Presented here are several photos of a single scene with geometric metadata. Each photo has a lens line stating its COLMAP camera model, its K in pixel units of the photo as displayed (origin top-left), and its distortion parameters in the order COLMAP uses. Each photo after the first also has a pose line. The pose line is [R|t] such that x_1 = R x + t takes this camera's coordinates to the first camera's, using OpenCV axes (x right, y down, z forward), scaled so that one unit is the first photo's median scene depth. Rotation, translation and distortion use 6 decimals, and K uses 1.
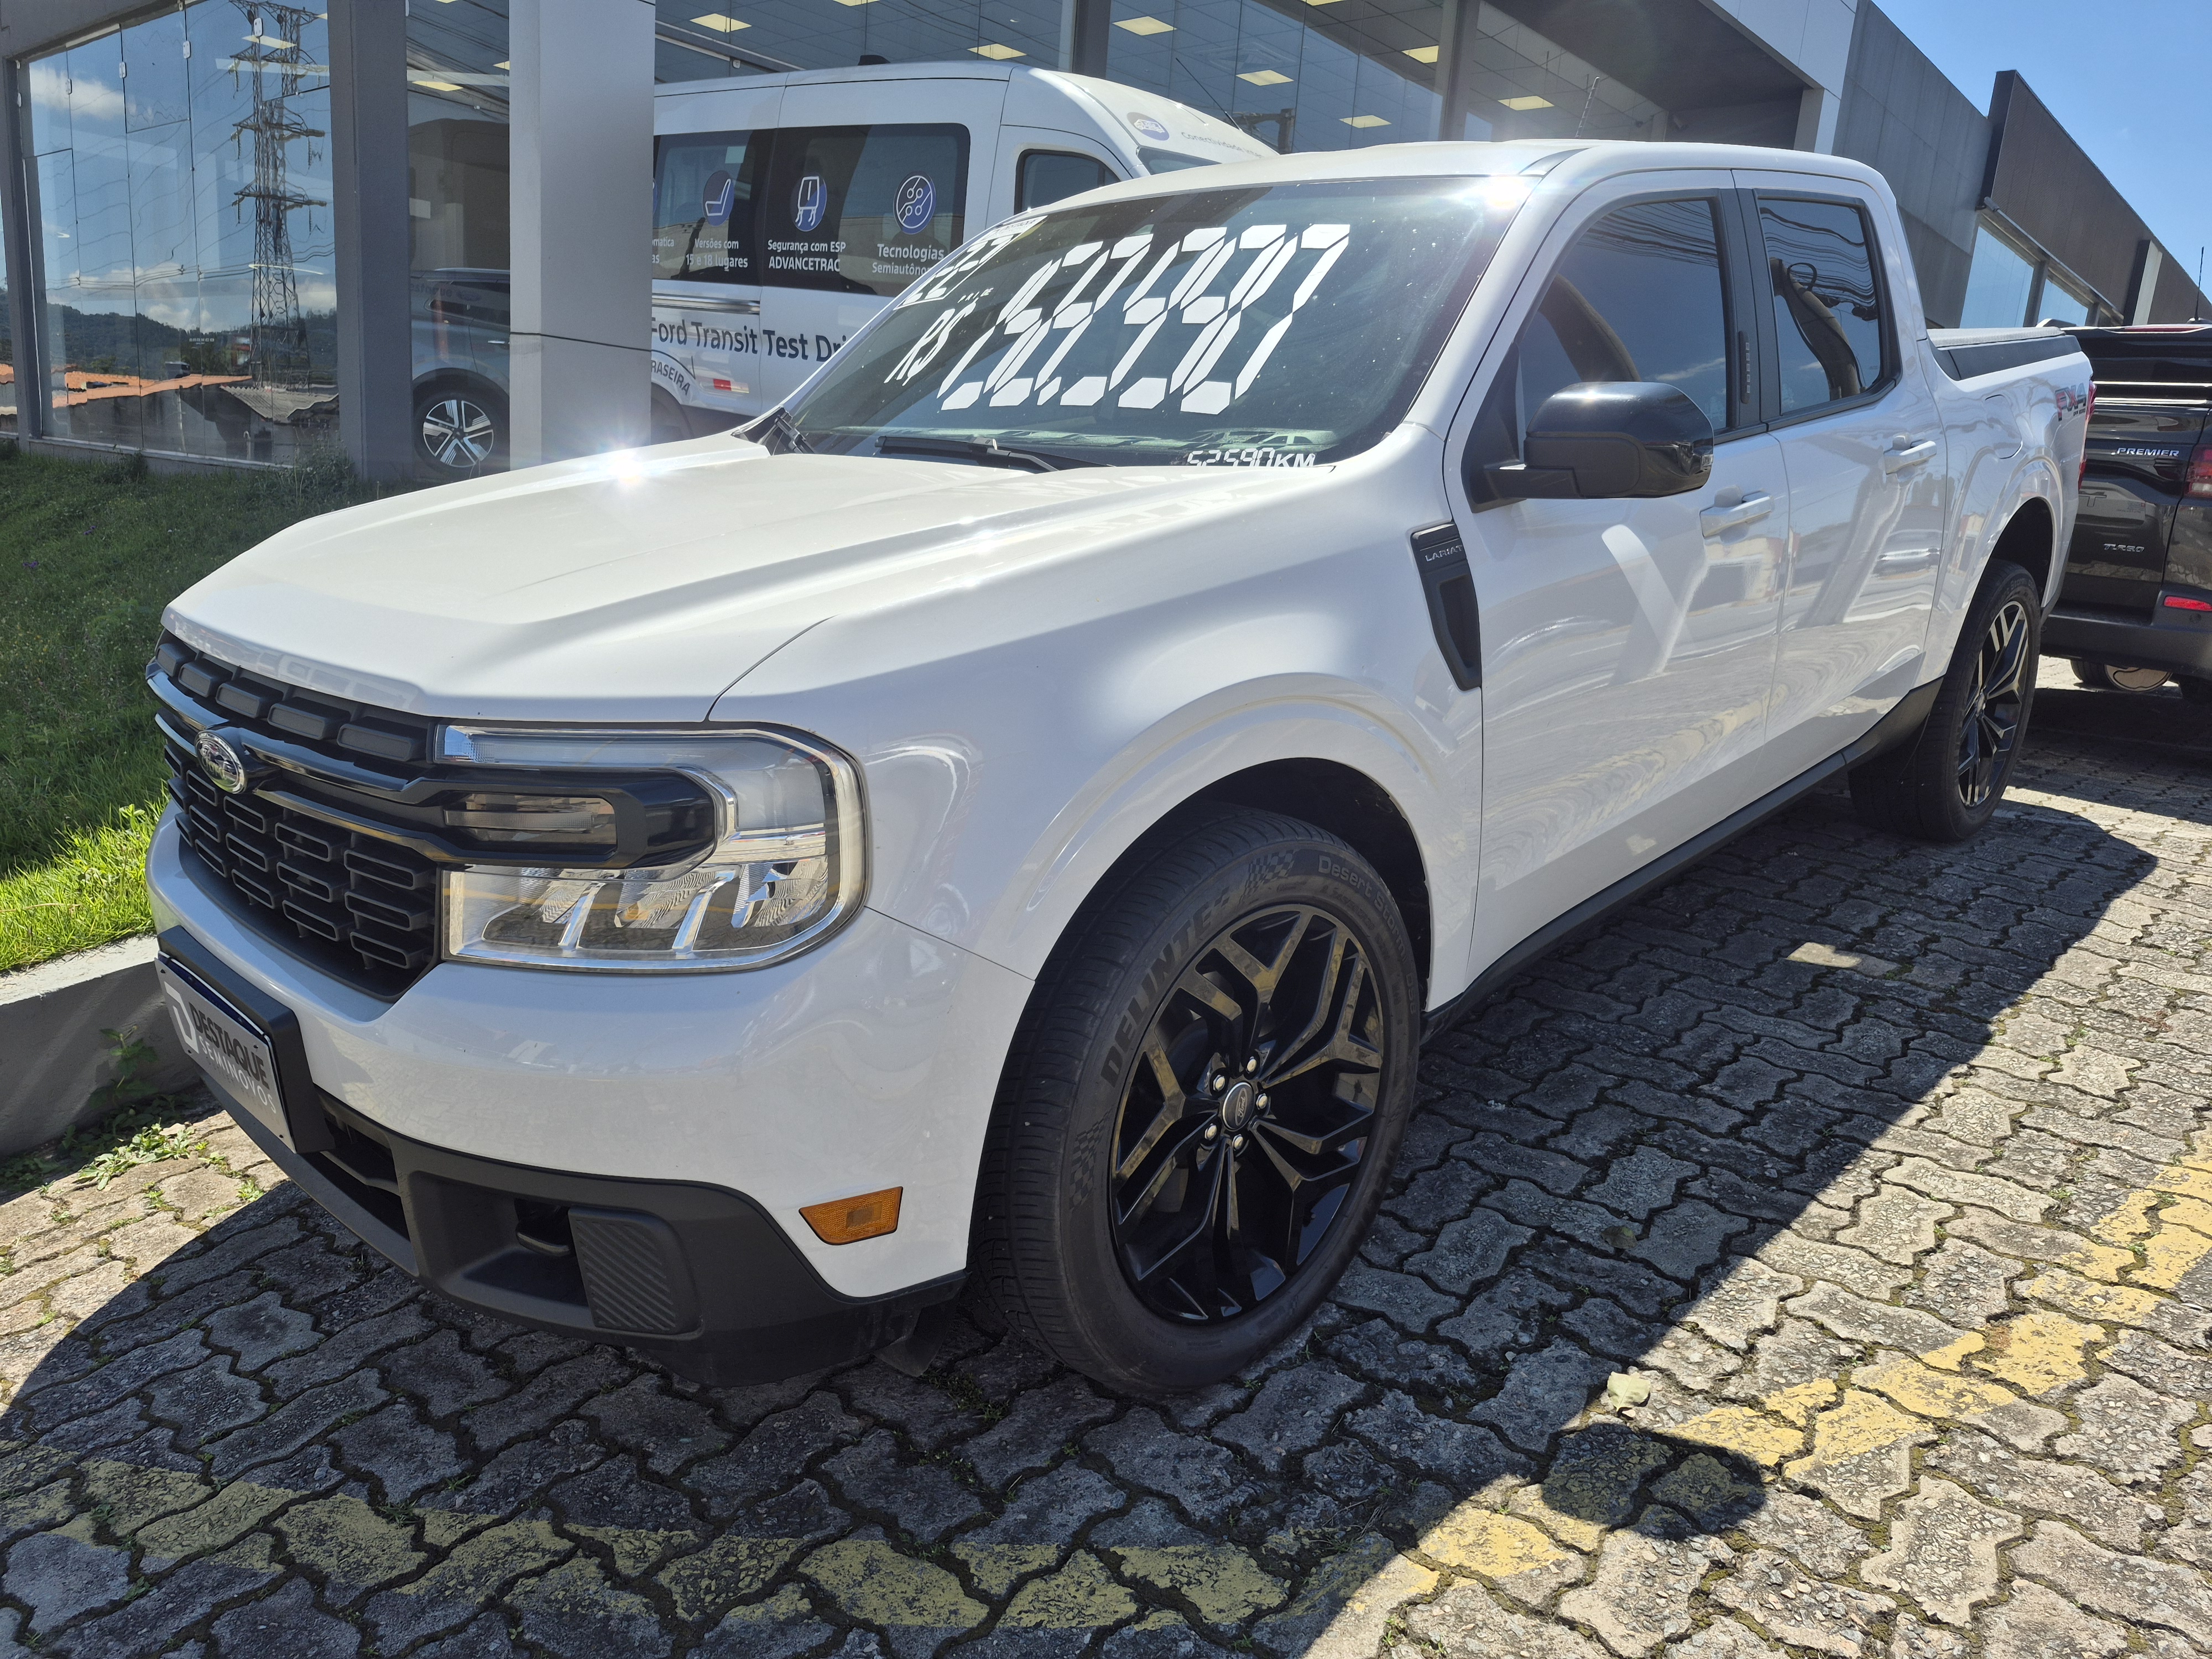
lens RADIAL K [[1520.6, 0, 1117.6], [0, 1520.6, 822.9], [0, 0, 1]] dist [0.043059, -0.036242]
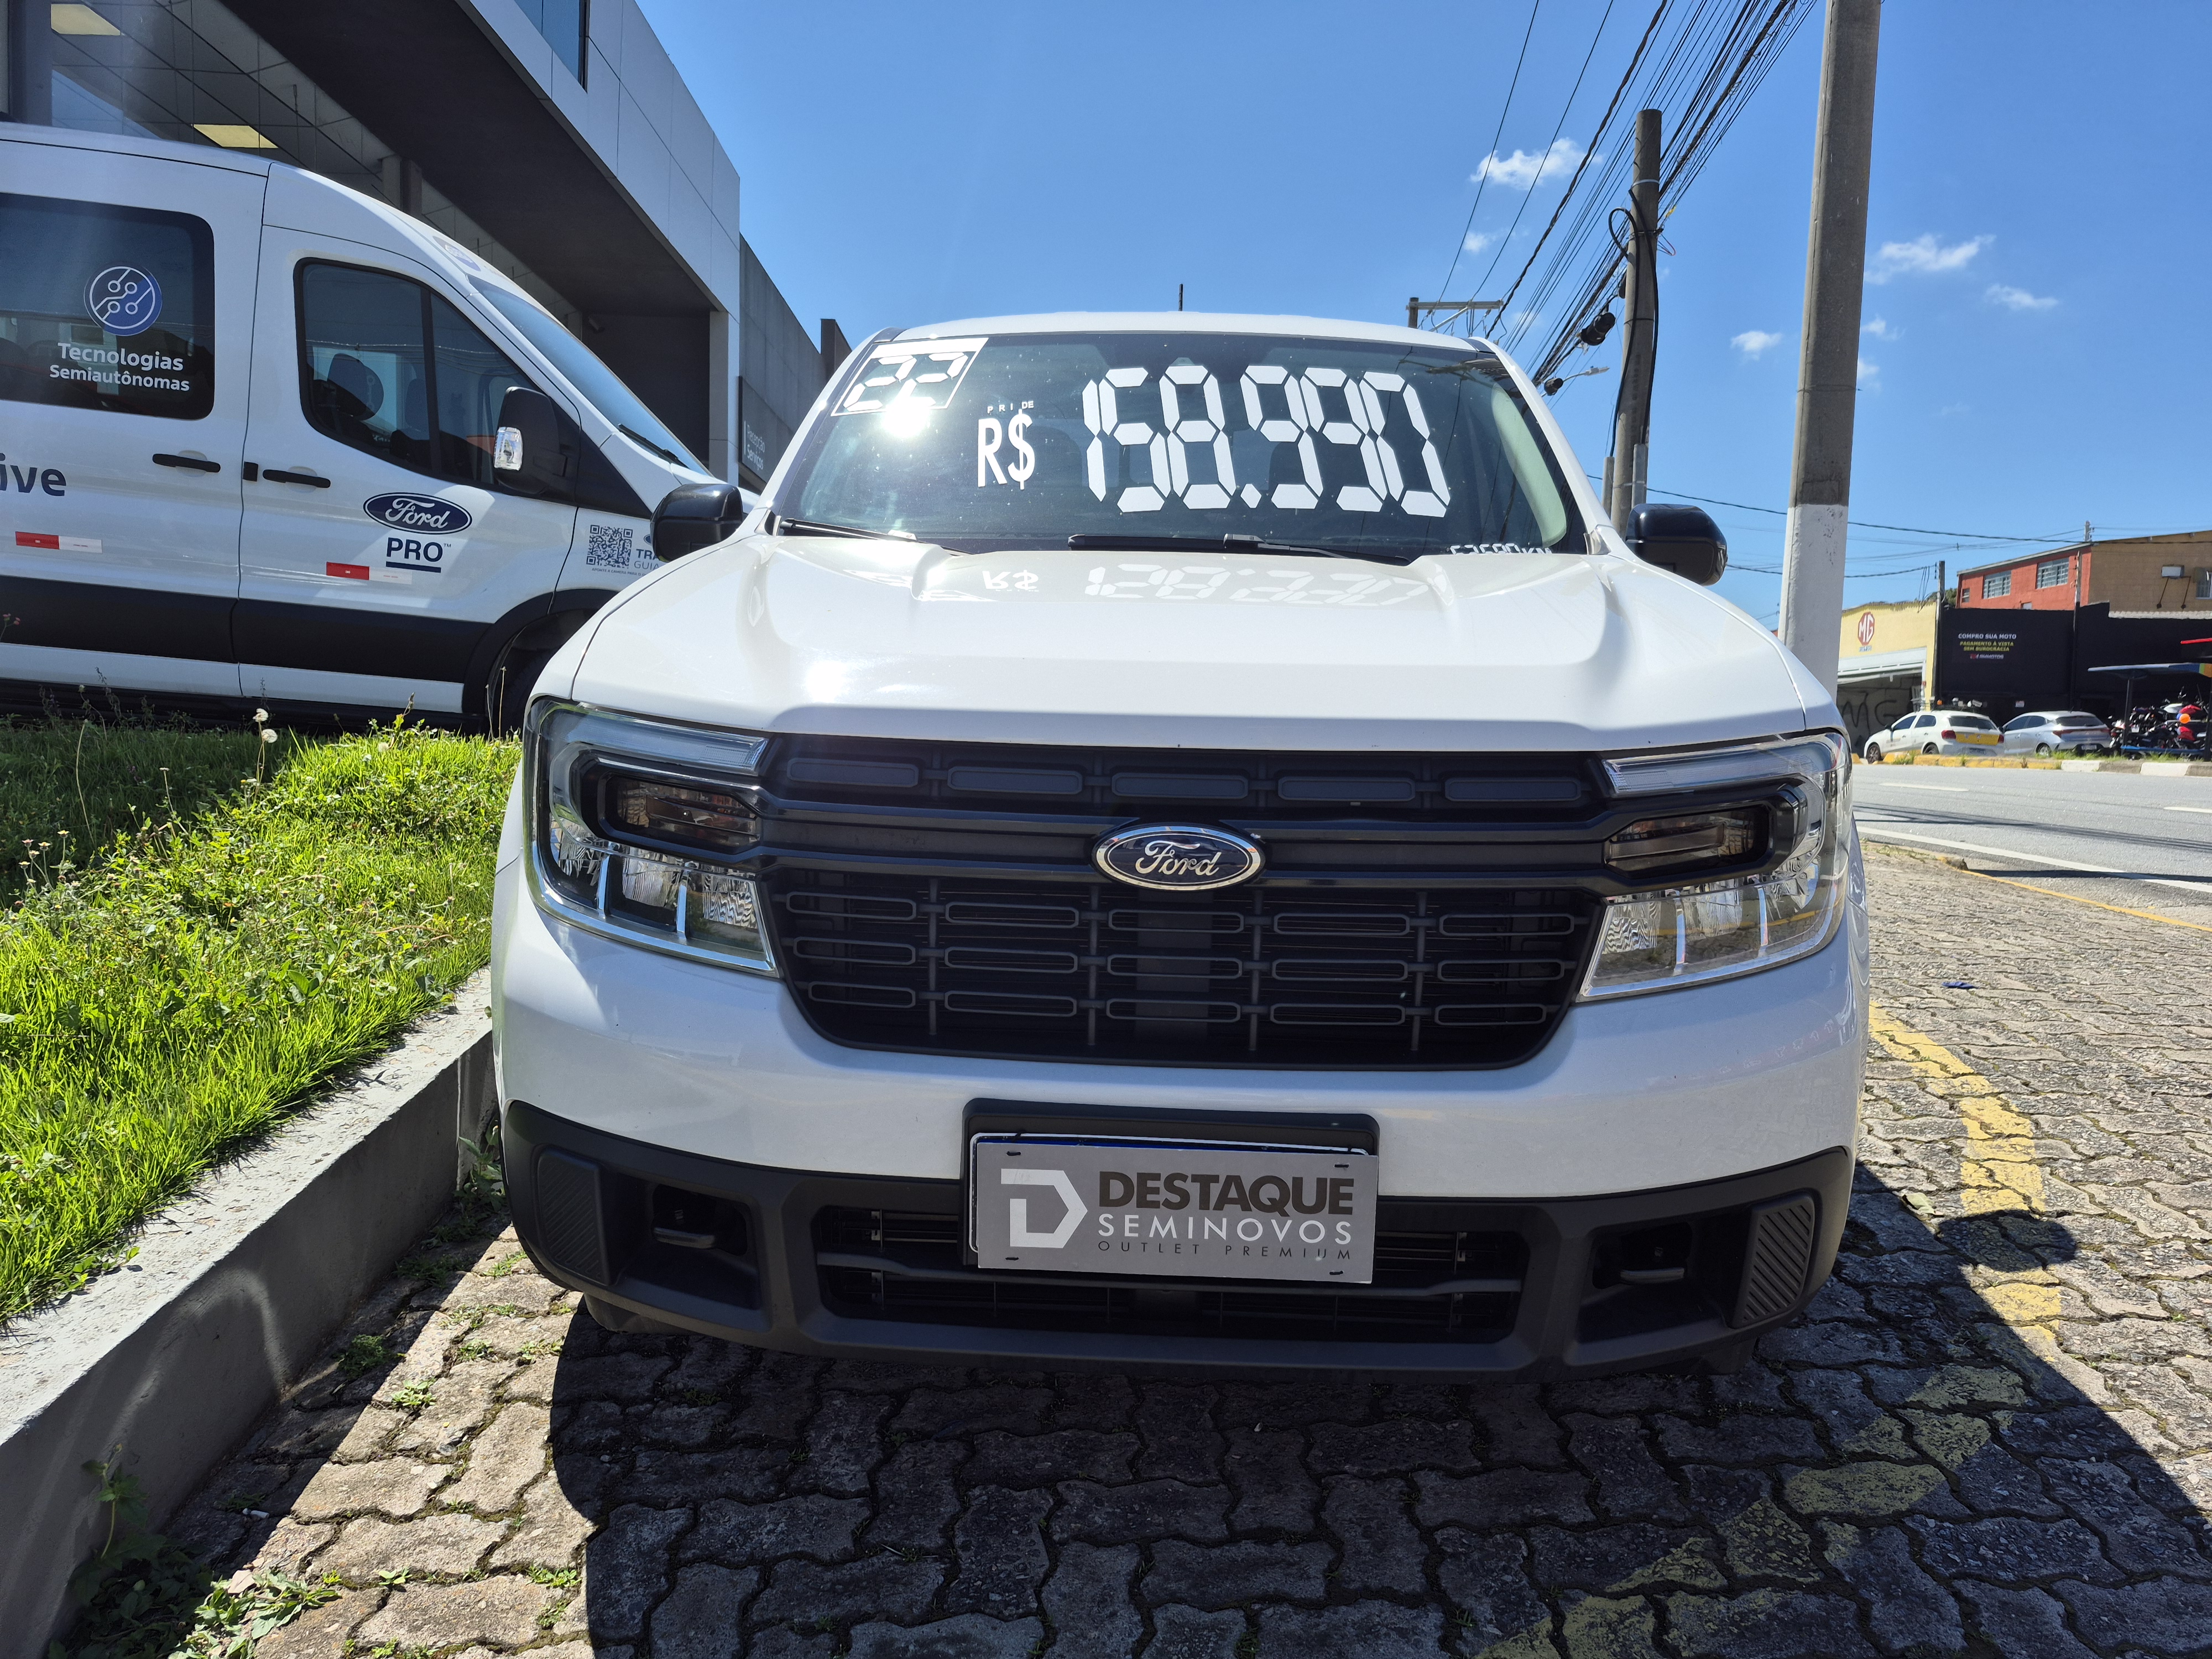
lens RADIAL K [[1520.6, 0, 1117.6], [0, 1520.6, 822.9], [0, 0, 1]] dist [0.043059, -0.036242]
pose [[0.741920, -0.089673, 0.664465, -1.218713], [0.167042, 0.984489, -0.053652, -0.019838], [-0.649347, 0.150799, 0.745391, 0.413925]]
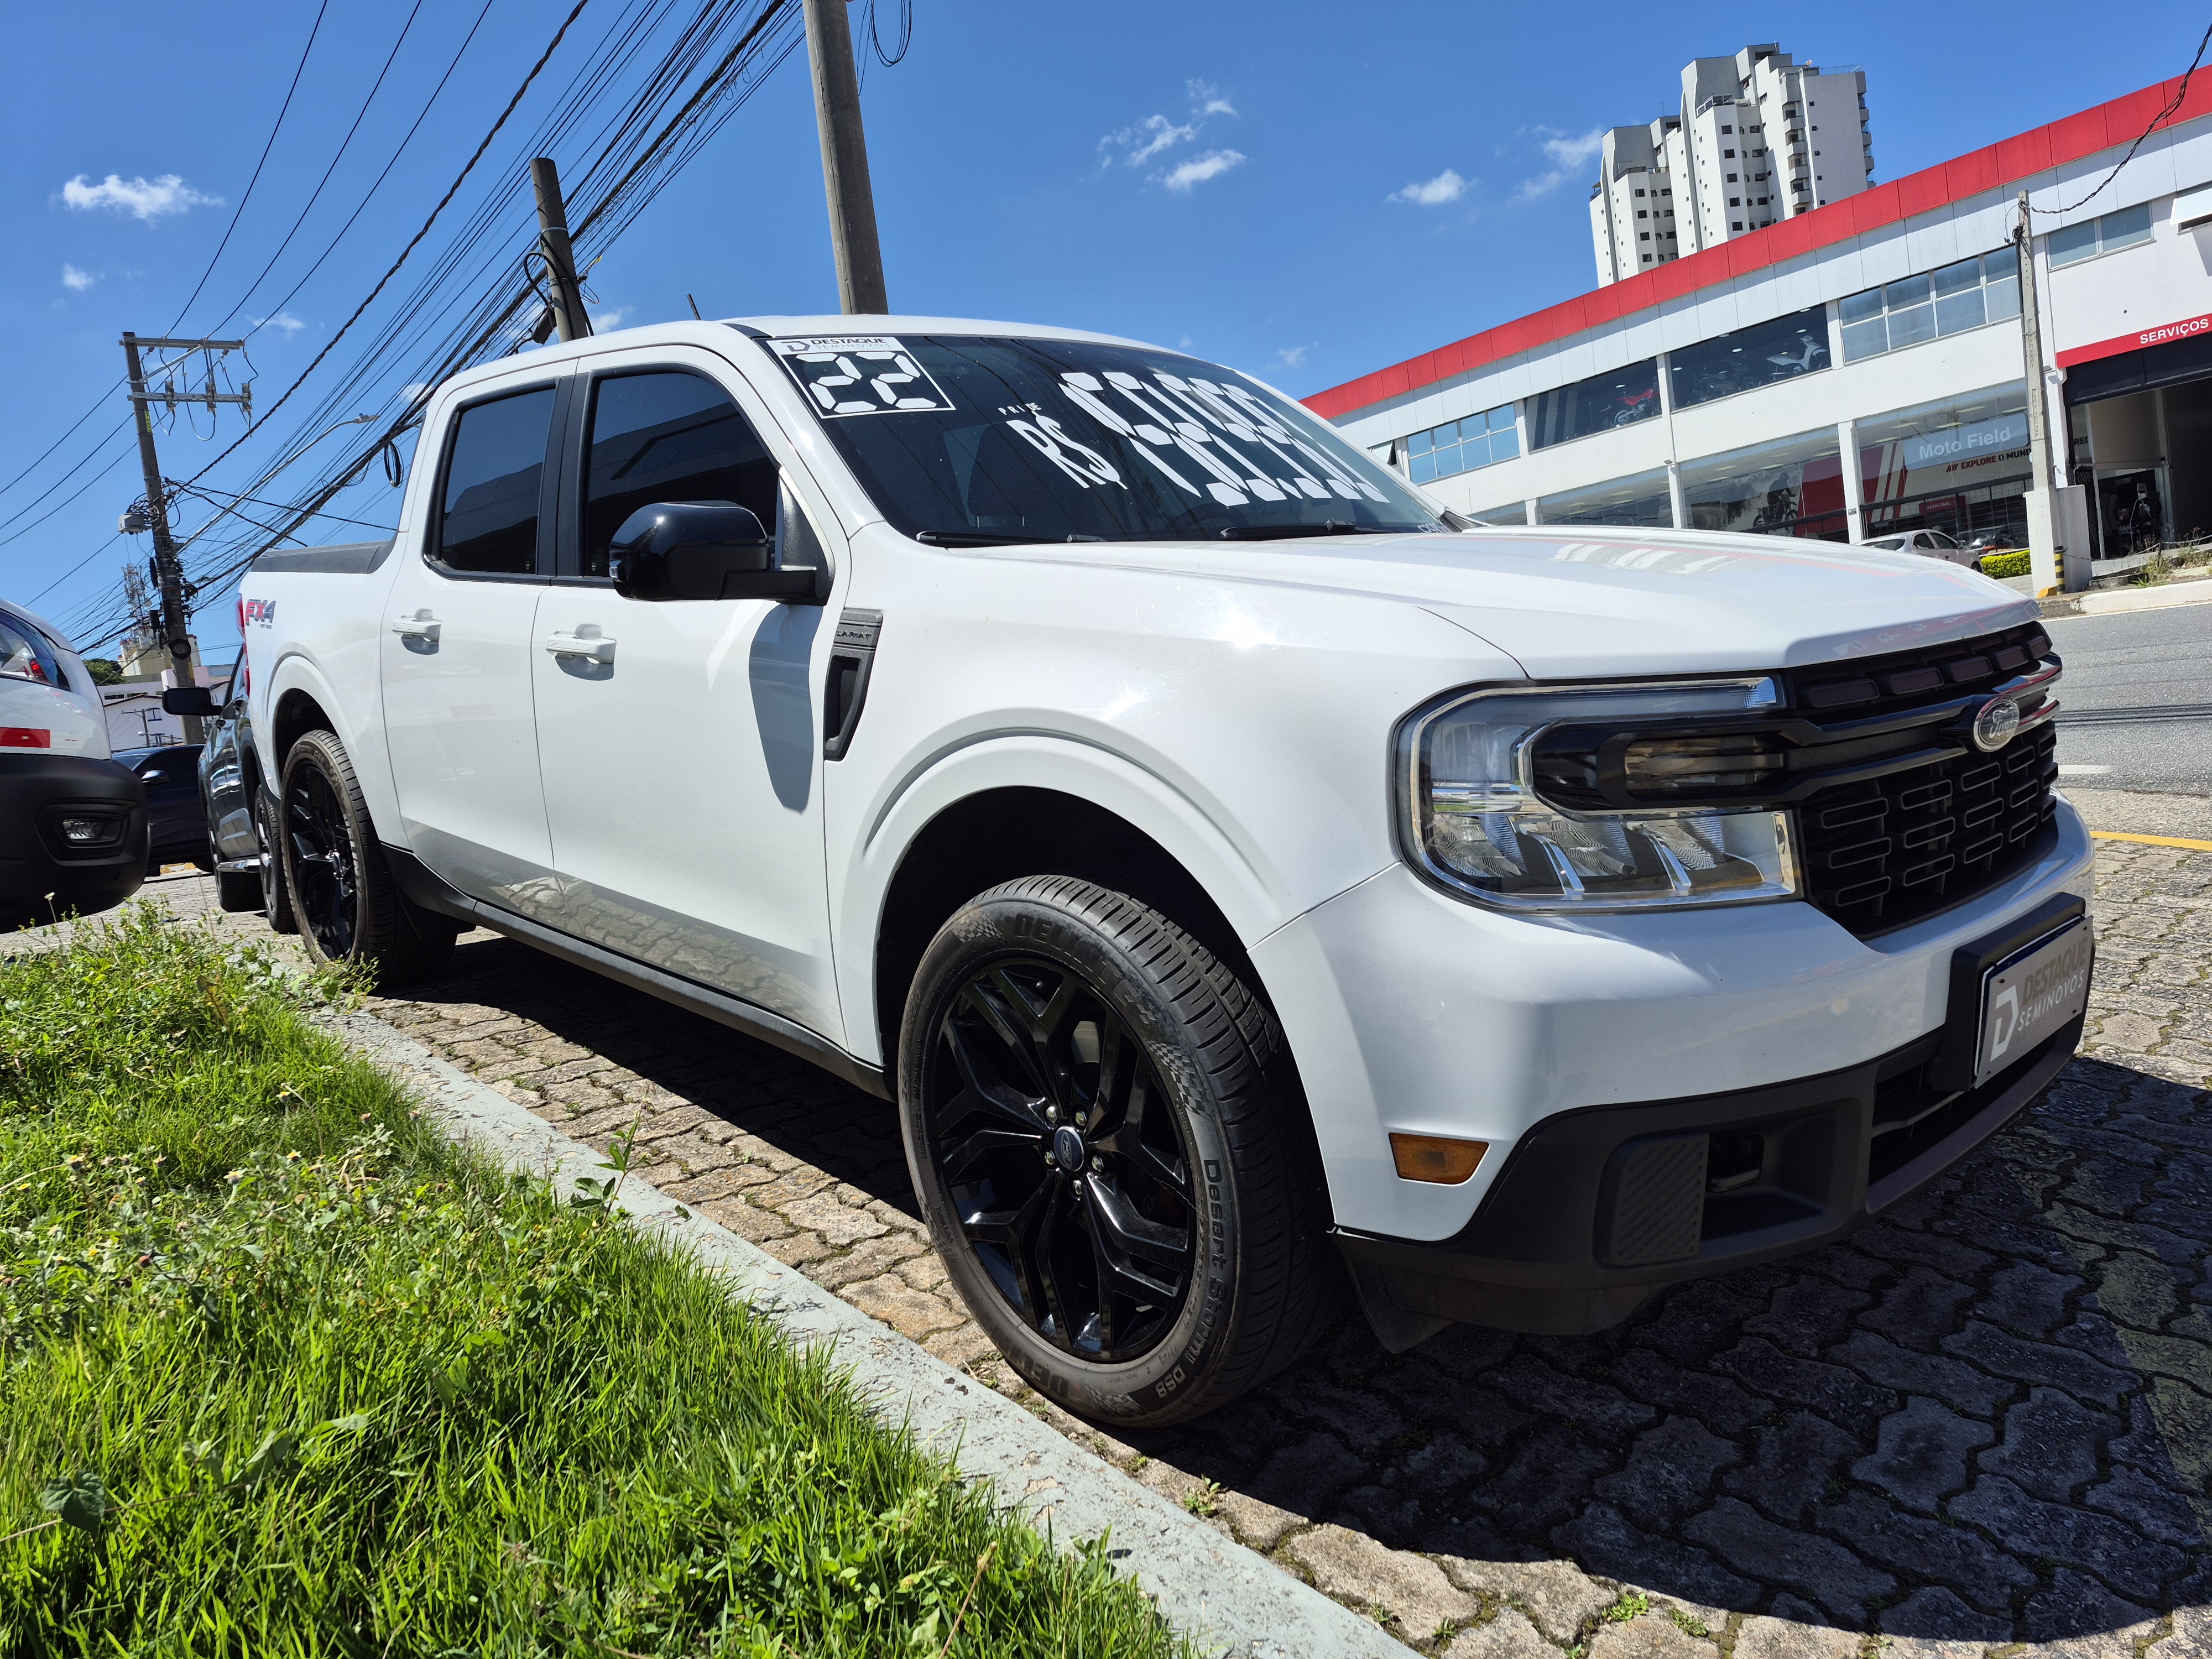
lens RADIAL K [[1519.4, 0, 1128.8], [0, 1519.4, 790.3], [0, 0, 1]] dist [0.020143, -0.002358]
pose [[0.061308, -0.133078, 0.989208, -1.770871], [0.349836, 0.931068, 0.103575, -0.333442], [-0.934803, 0.339710, 0.103638, 1.534330]]
